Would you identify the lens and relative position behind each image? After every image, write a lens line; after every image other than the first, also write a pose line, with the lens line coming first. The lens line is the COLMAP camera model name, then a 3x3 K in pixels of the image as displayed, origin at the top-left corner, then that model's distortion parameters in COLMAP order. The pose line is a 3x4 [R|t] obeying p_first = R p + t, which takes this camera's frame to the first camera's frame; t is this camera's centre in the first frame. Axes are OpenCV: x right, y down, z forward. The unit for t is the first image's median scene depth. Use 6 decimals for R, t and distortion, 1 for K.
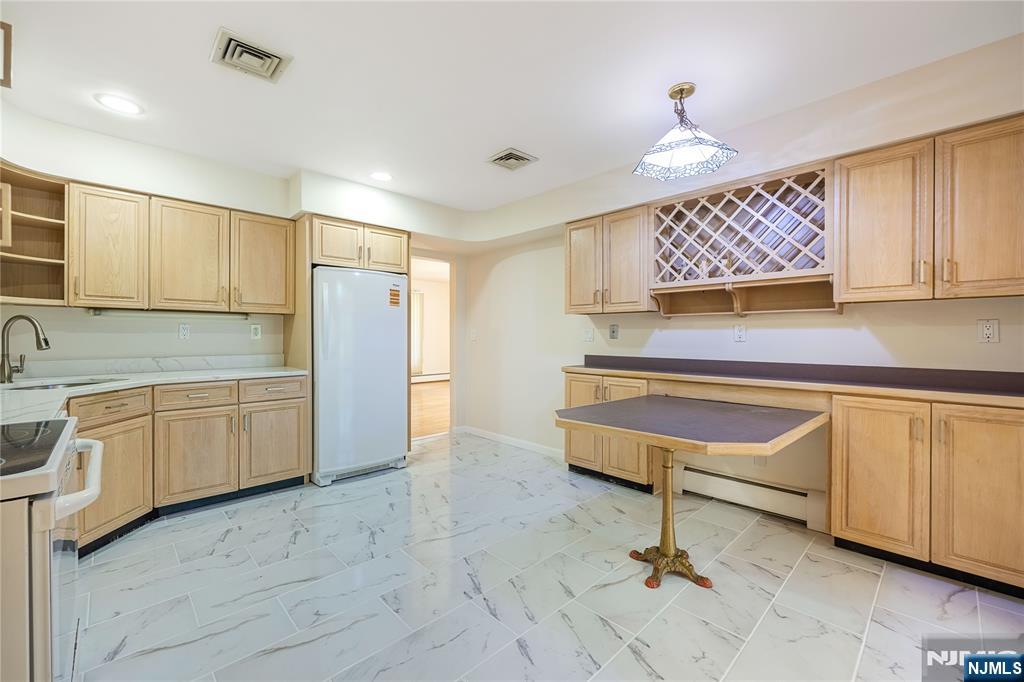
lens RADIAL K [[418.0, 0, 507.2], [0, 418.0, 336.8], [0, 0, 1]] dist [-0.007229, 0.000277]
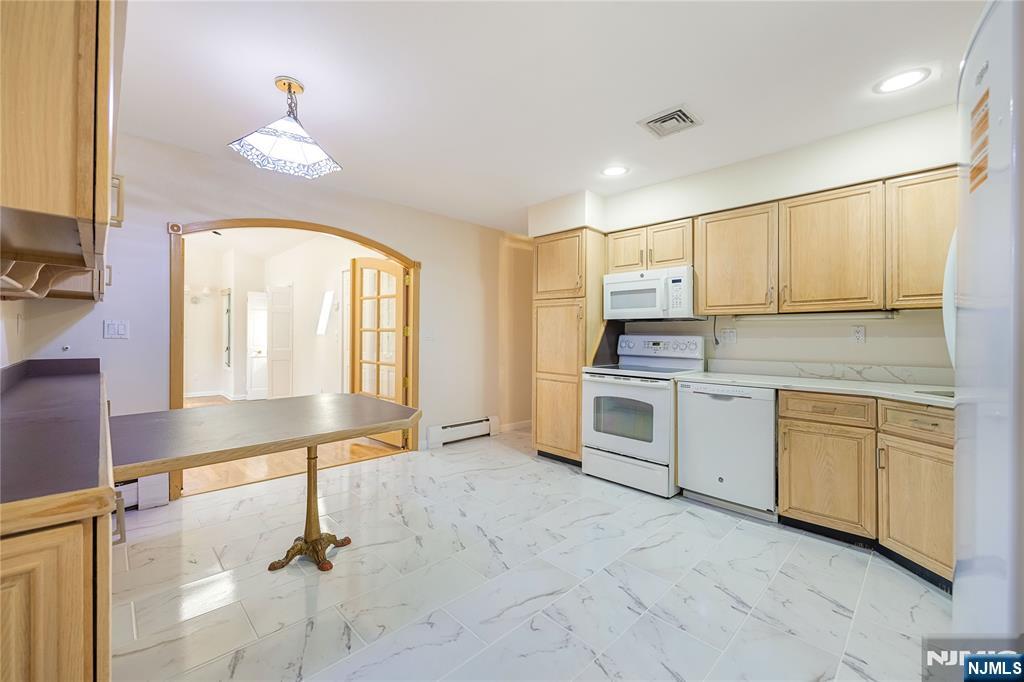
lens RADIAL K [[418.0, 0, 544.7], [0, 418.0, 335.0], [0, 0, 1]] dist [-0.007229, 0.000277]
pose [[-0.995799, -0.010084, -0.091005, -0.070541], [-0.009877, 0.999948, -0.002726, -0.001492], [0.091028, -0.001816, -0.995847, 1.453728]]
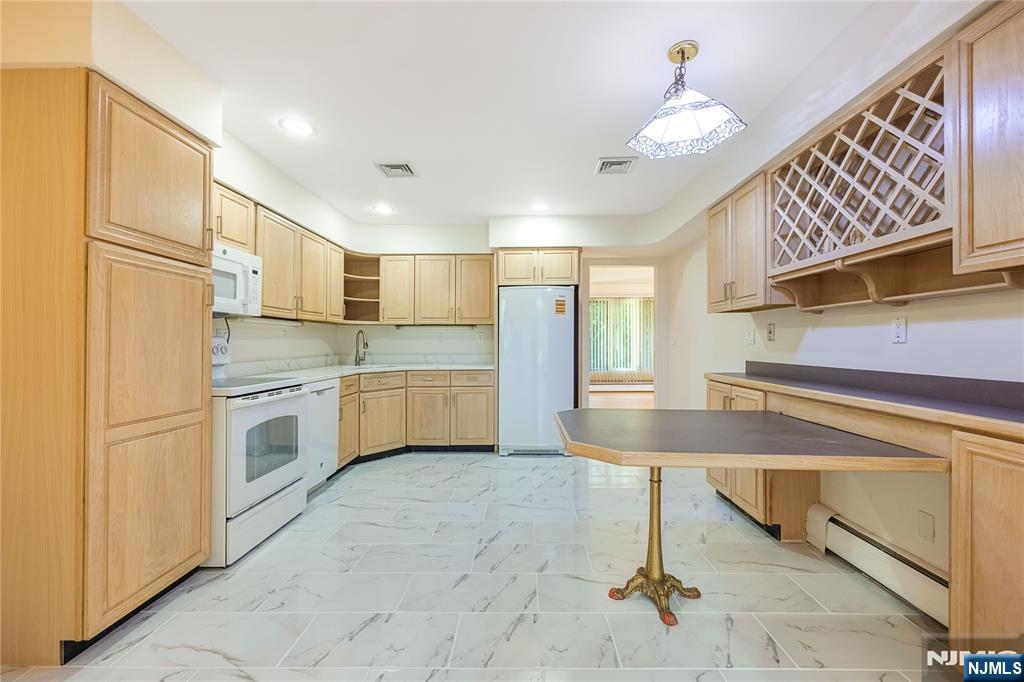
lens RADIAL K [[418.0, 0, 505.8], [0, 418.0, 342.2], [0, 0, 1]] dist [-0.007229, 0.000277]
pose [[0.707594, -0.004818, -0.706603, 0.549076], [0.001879, 0.999986, -0.004938, 0.011513], [0.706616, 0.002166, 0.707593, 0.093700]]
